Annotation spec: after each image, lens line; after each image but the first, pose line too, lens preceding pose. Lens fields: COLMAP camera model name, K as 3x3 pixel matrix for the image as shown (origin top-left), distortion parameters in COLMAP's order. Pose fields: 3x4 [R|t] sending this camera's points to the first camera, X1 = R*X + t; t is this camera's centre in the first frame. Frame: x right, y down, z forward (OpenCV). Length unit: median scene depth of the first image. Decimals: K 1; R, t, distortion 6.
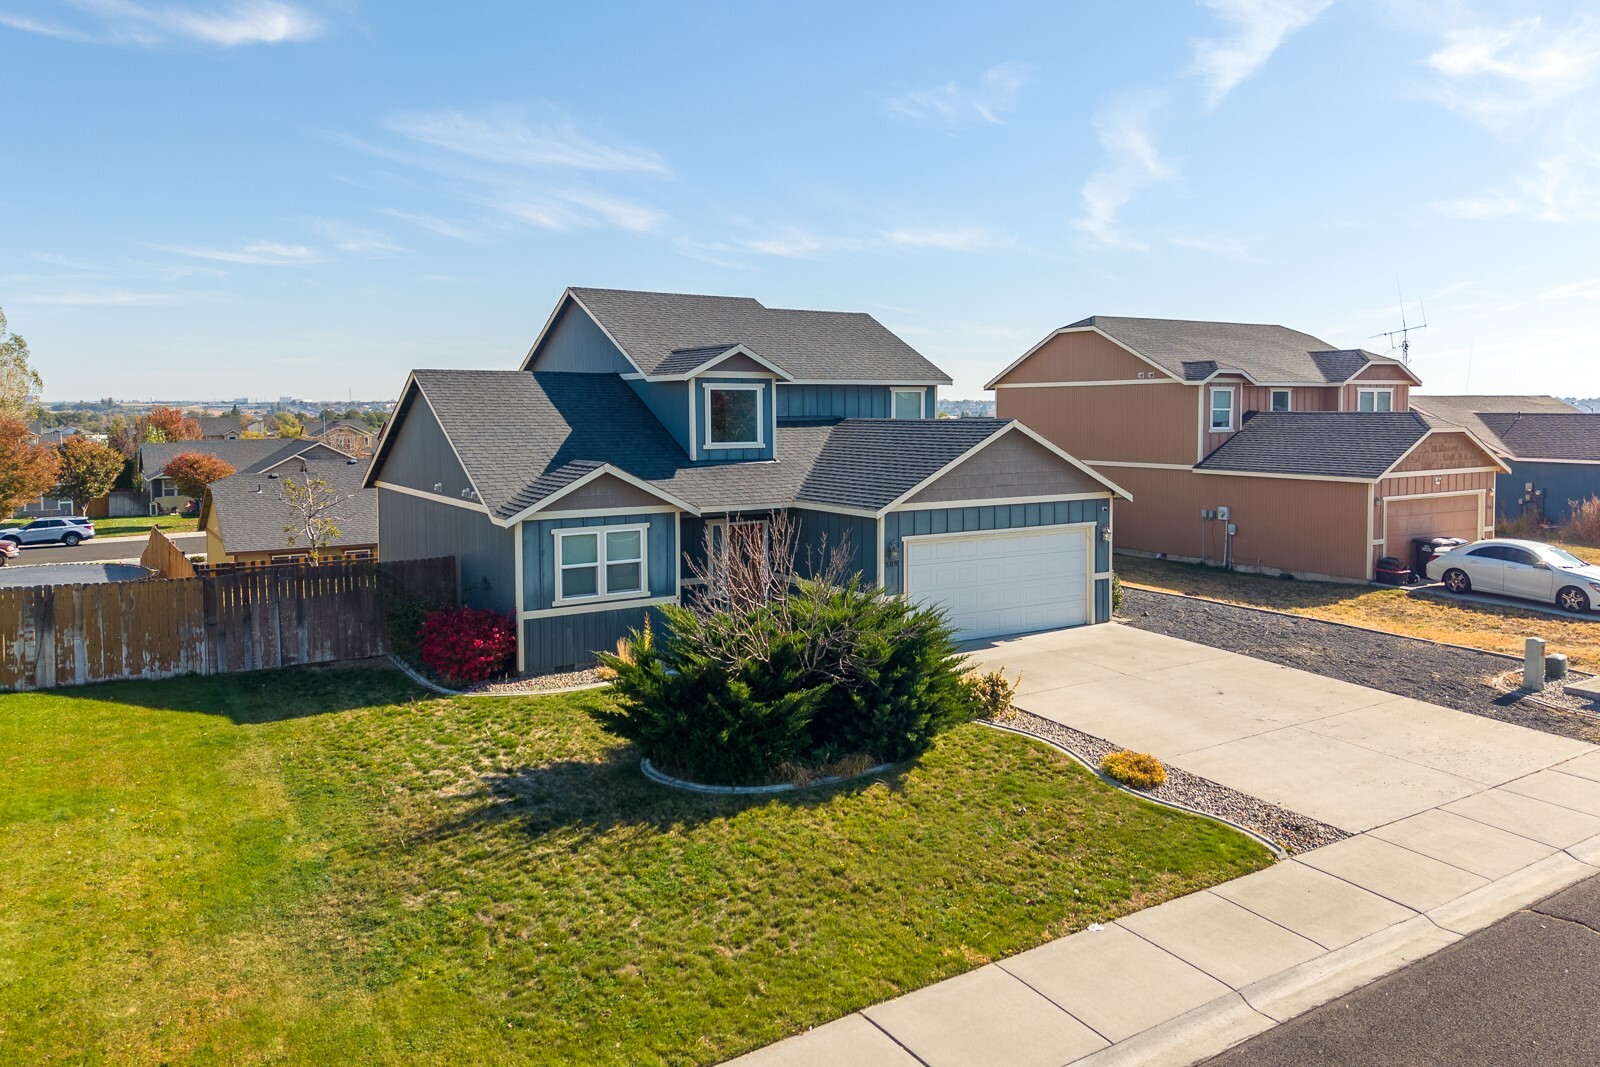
lens RADIAL K [[1155.9, 0, 796.2], [0, 1155.9, 500.9], [0, 0, 1]] dist [0.035185, -0.040860]
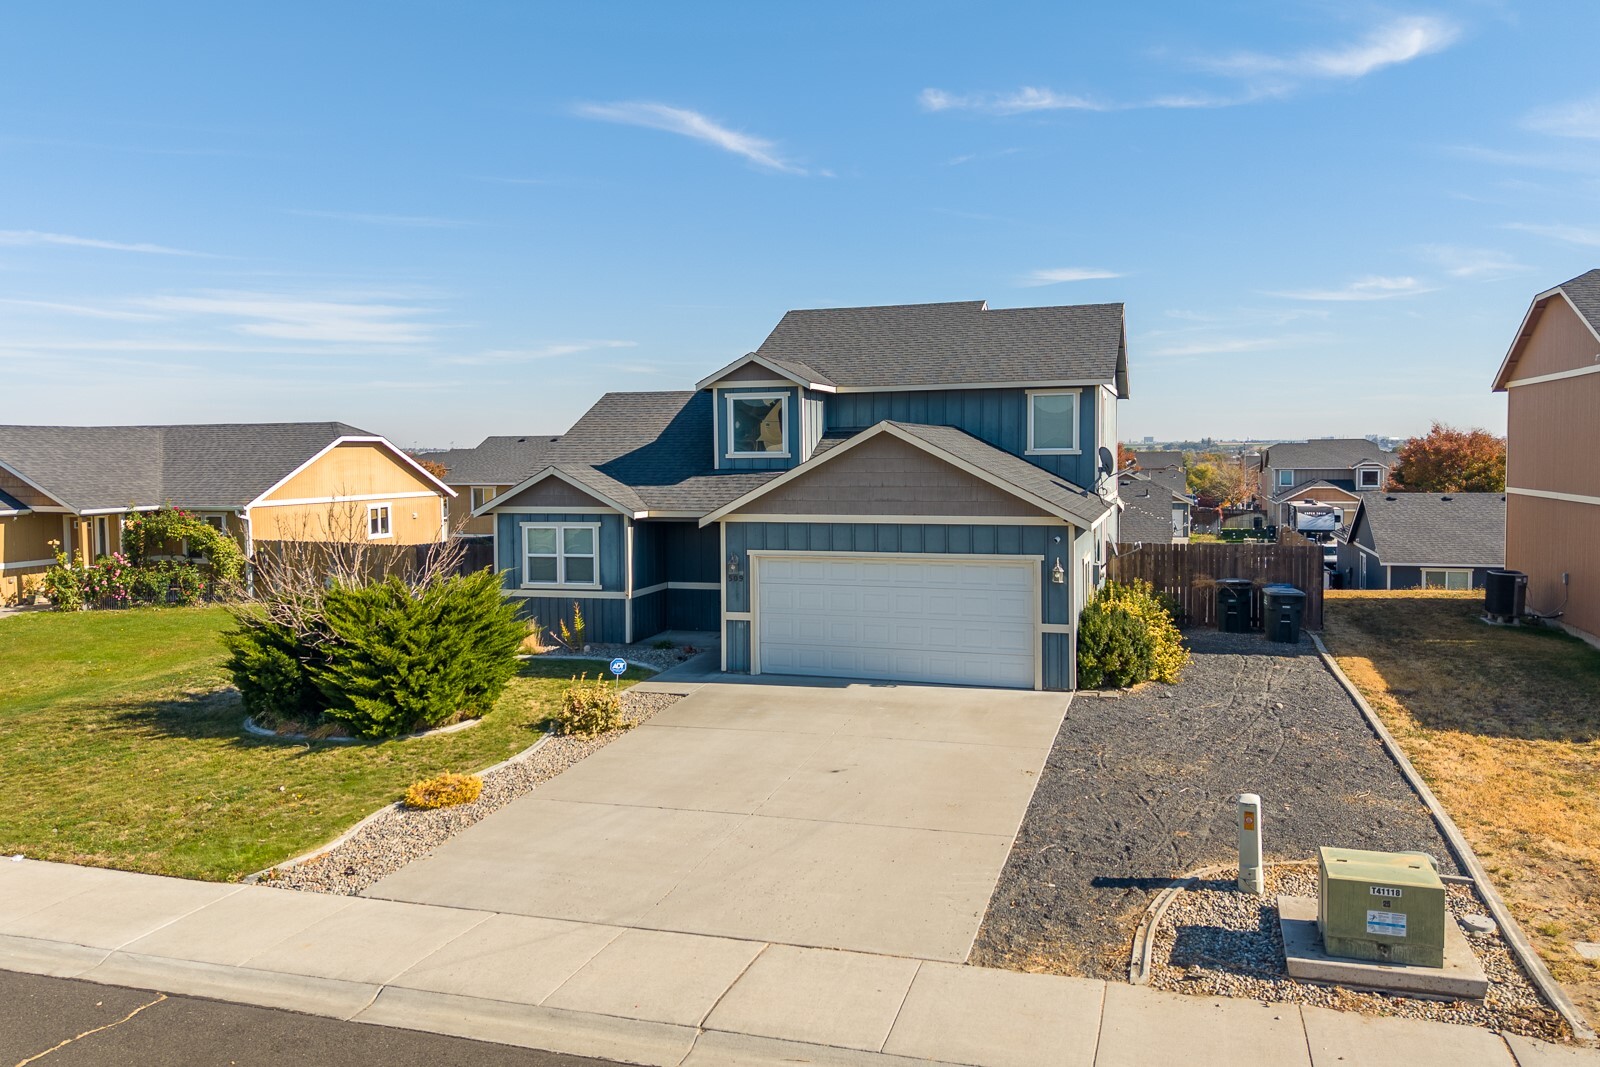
lens RADIAL K [[1155.9, 0, 796.2], [0, 1155.9, 500.9], [0, 0, 1]] dist [0.035185, -0.040860]
pose [[0.645119, 0.031568, -0.763430, 0.743224], [-0.054915, 0.998478, -0.005117, -0.005157], [0.762106, 0.045224, 0.645871, 0.391105]]
